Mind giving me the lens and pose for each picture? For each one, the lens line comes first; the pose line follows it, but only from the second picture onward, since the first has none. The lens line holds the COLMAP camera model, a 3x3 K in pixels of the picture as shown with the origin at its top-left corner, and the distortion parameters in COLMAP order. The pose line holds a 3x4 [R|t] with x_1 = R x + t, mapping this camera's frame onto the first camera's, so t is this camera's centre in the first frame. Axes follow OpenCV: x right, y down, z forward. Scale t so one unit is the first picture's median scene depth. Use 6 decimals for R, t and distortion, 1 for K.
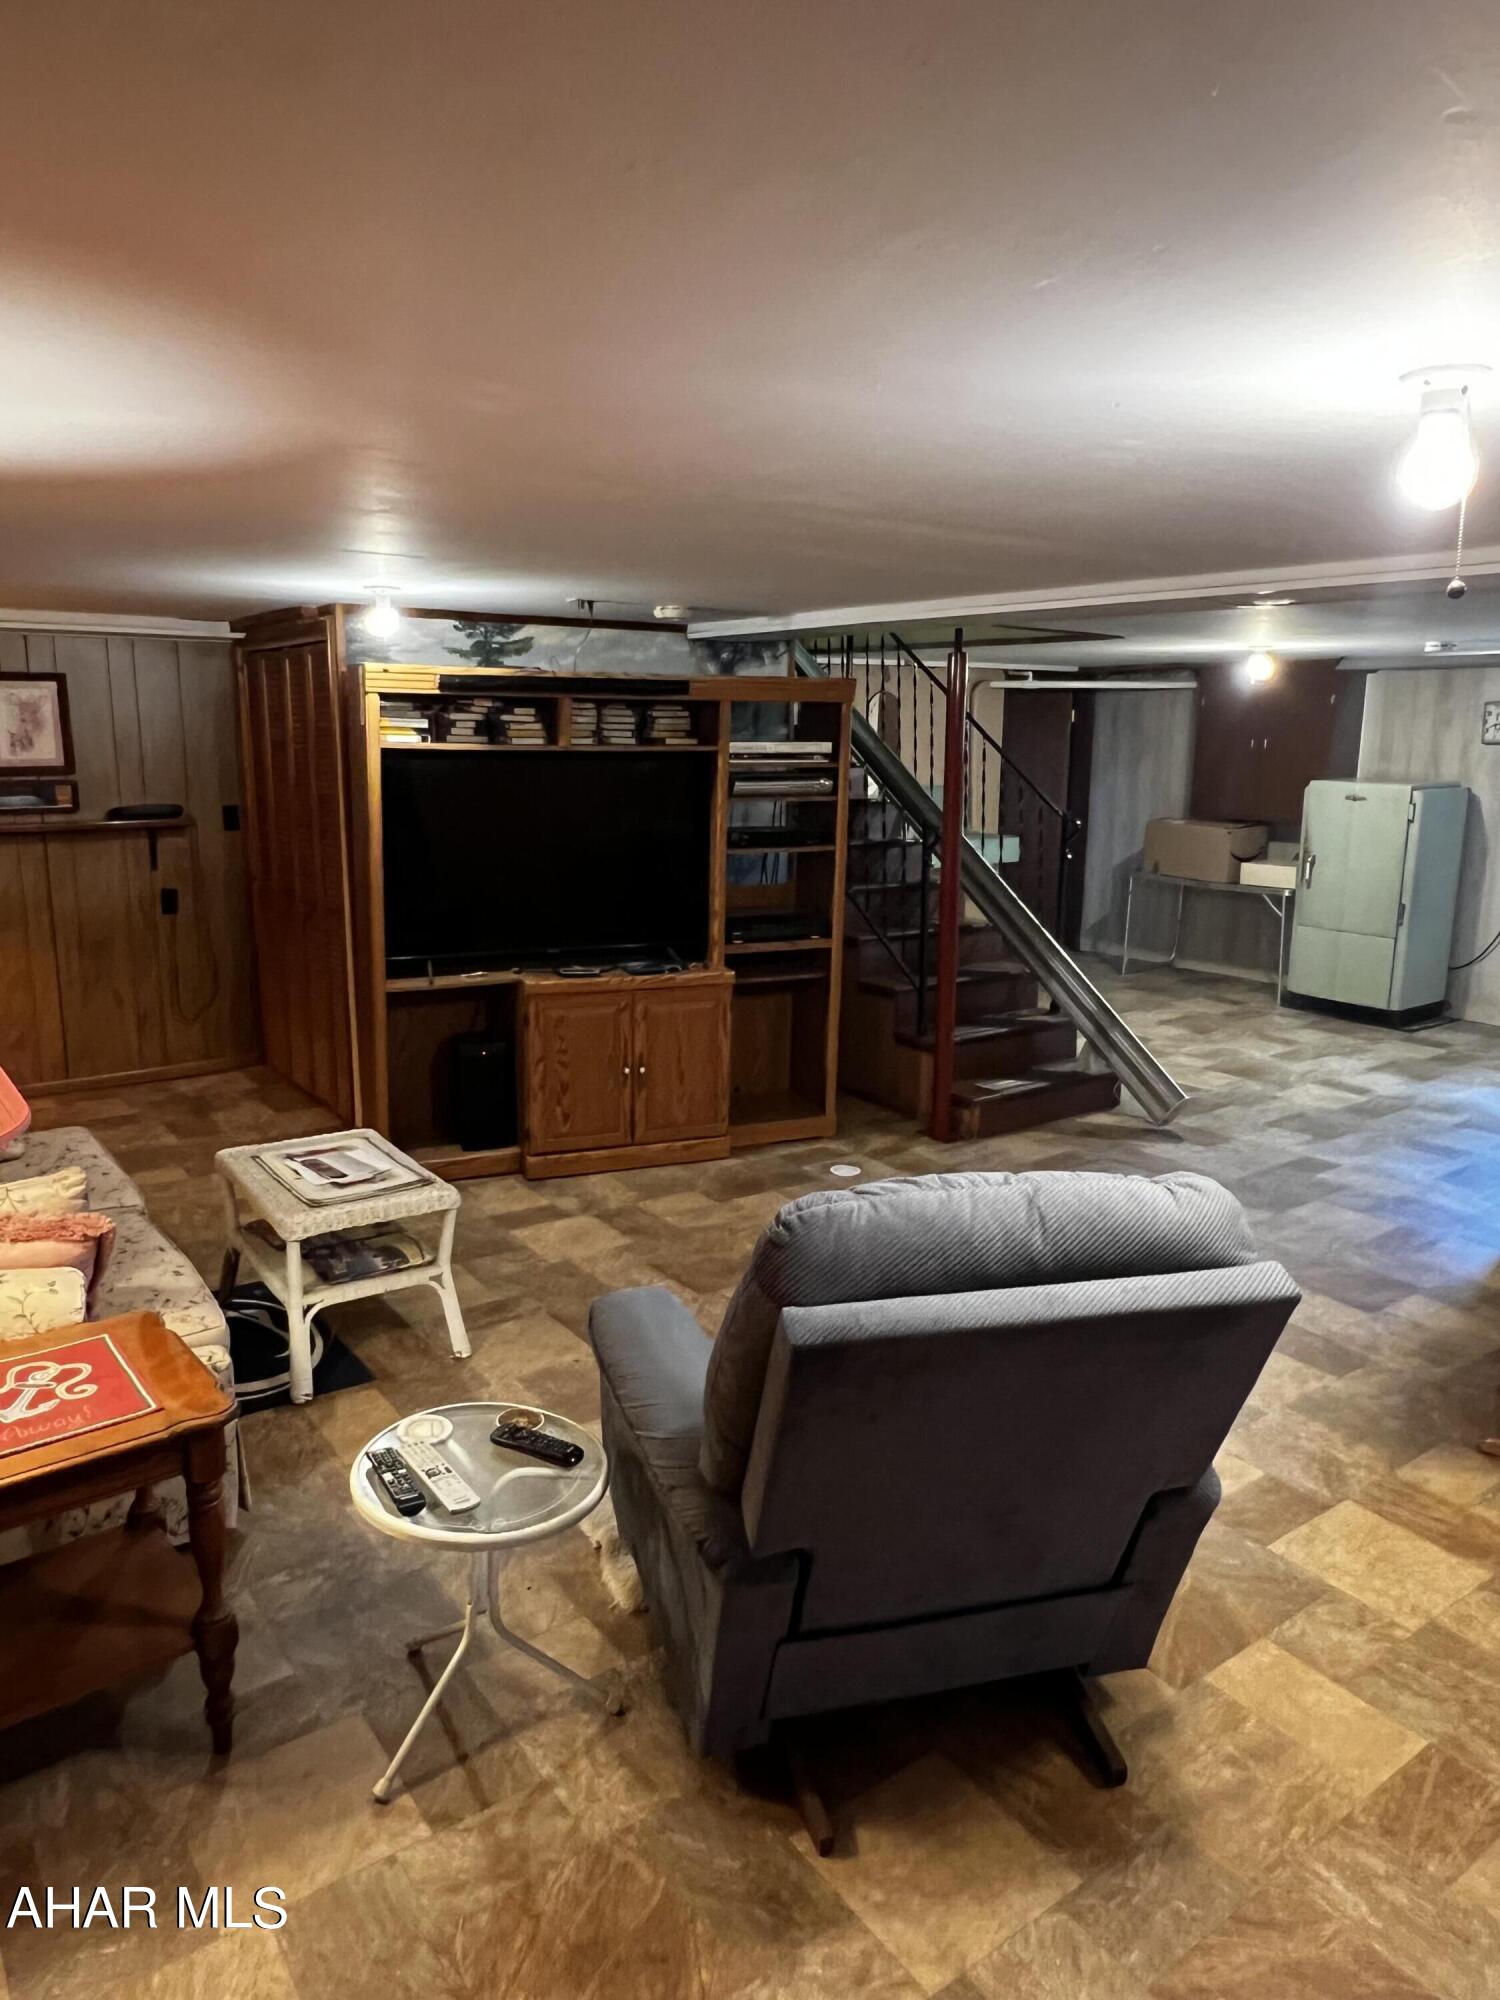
lens RADIAL K [[1293.5, 0, 750.0], [0, 1293.5, 1000.0], [0, 0, 1]] dist [0.001745, 0.000055]
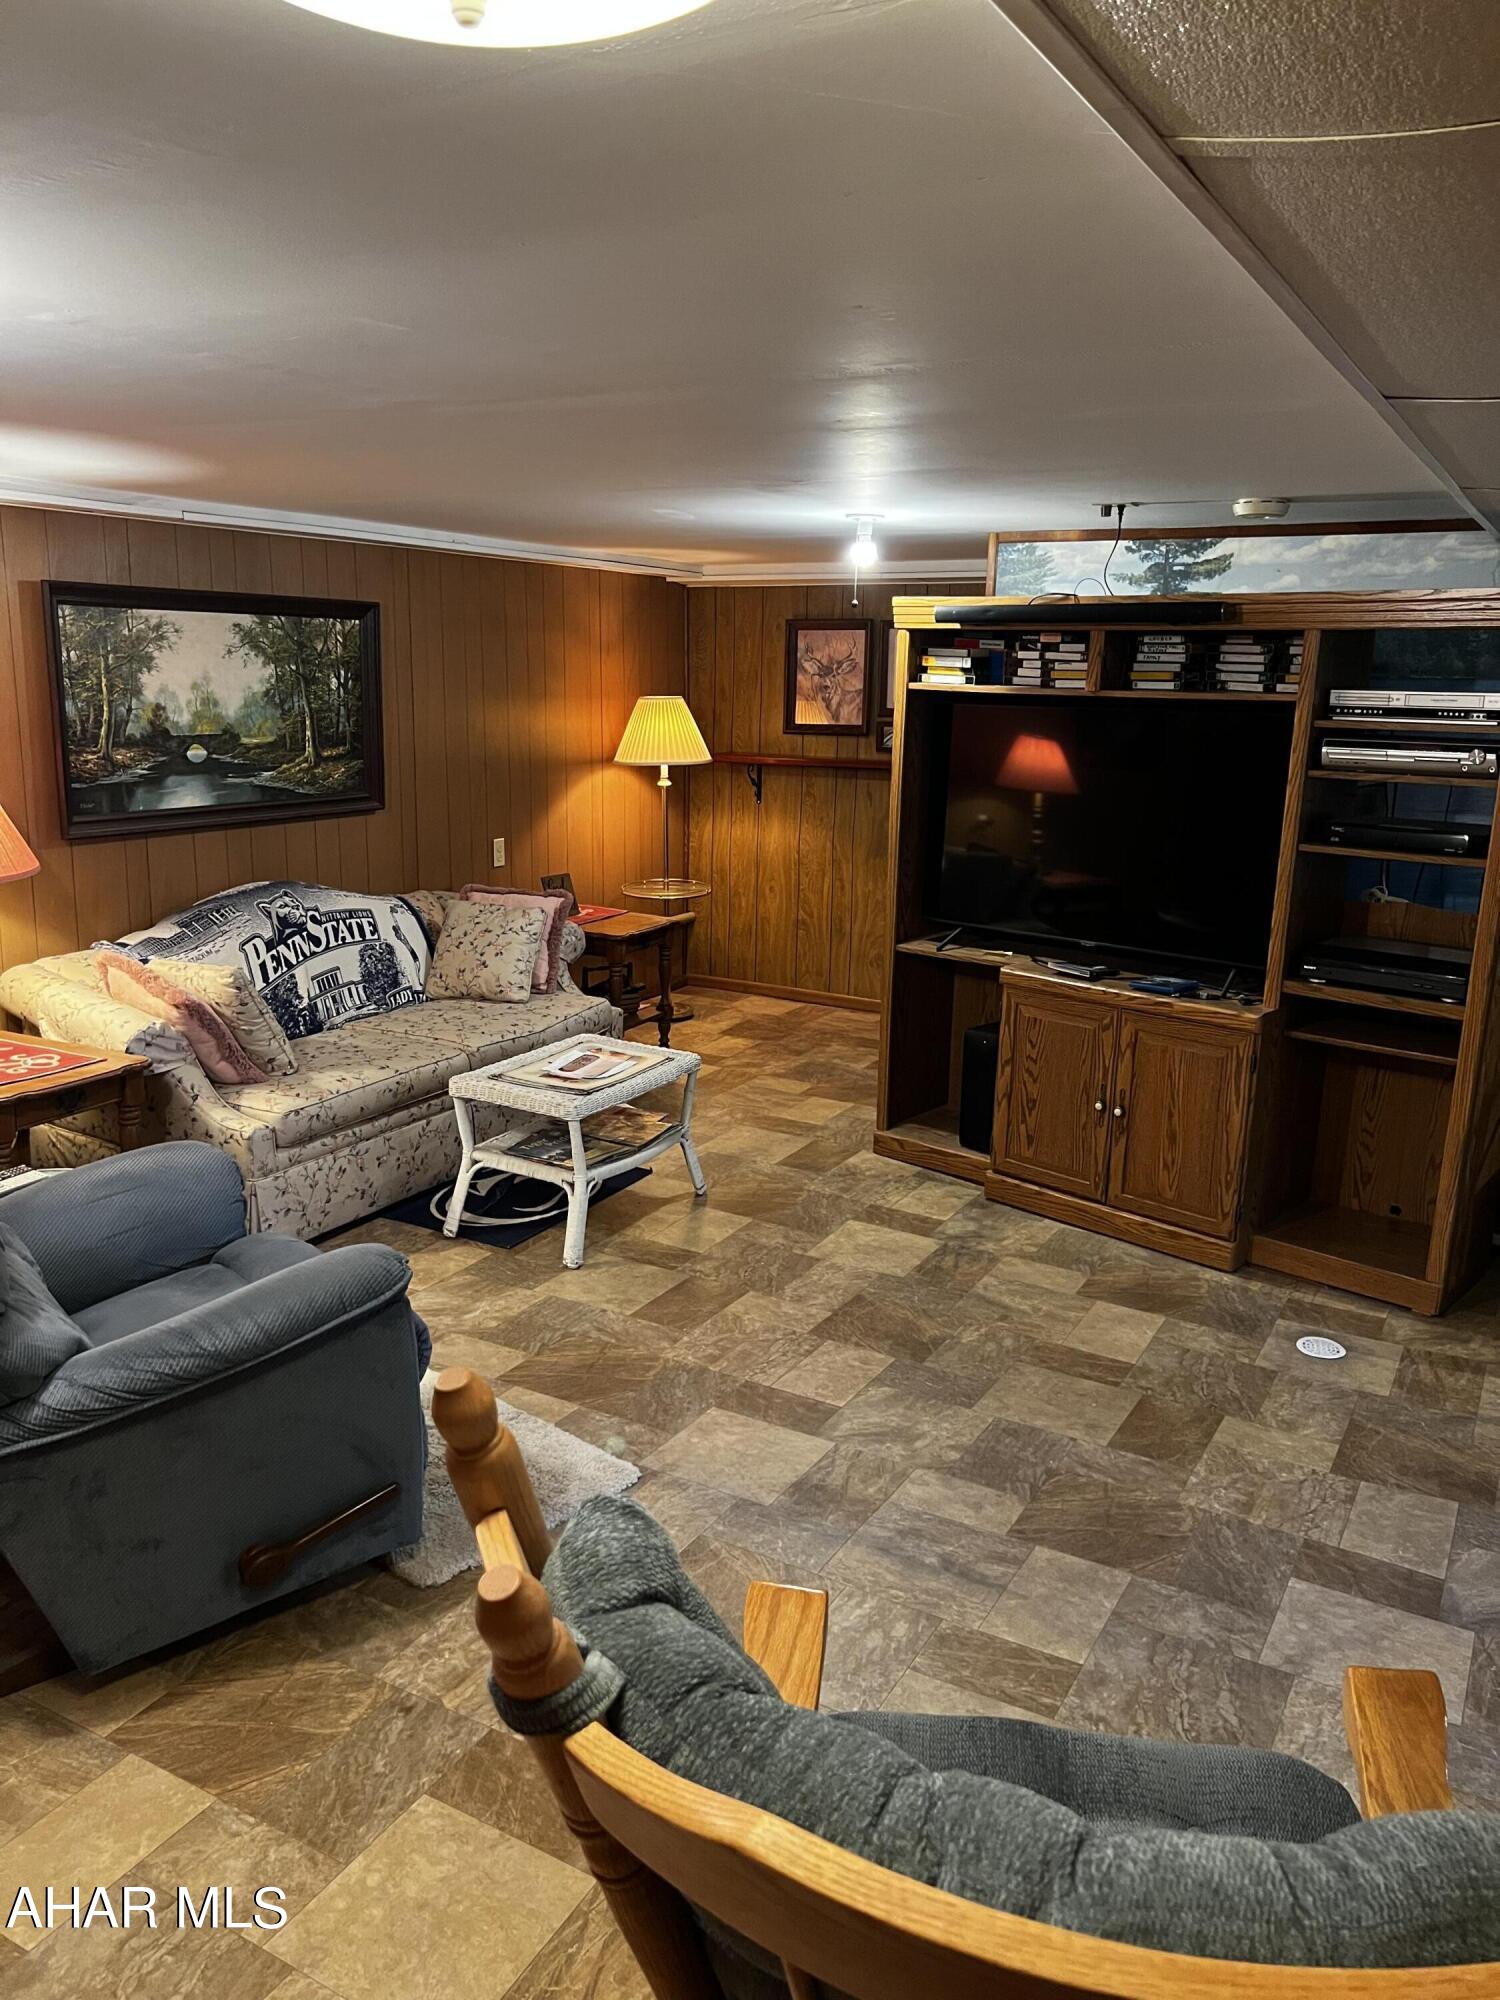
lens RADIAL K [[1495.3, 0, 750.0], [0, 1495.3, 1000.0], [0, 0, 1]] dist [0.082922, -0.093428]
pose [[0.433100, 0.196302, -0.879710, 0.615605], [-0.203409, 0.972105, 0.116777, -0.072699], [0.878094, 0.128365, 0.460948, 0.392848]]
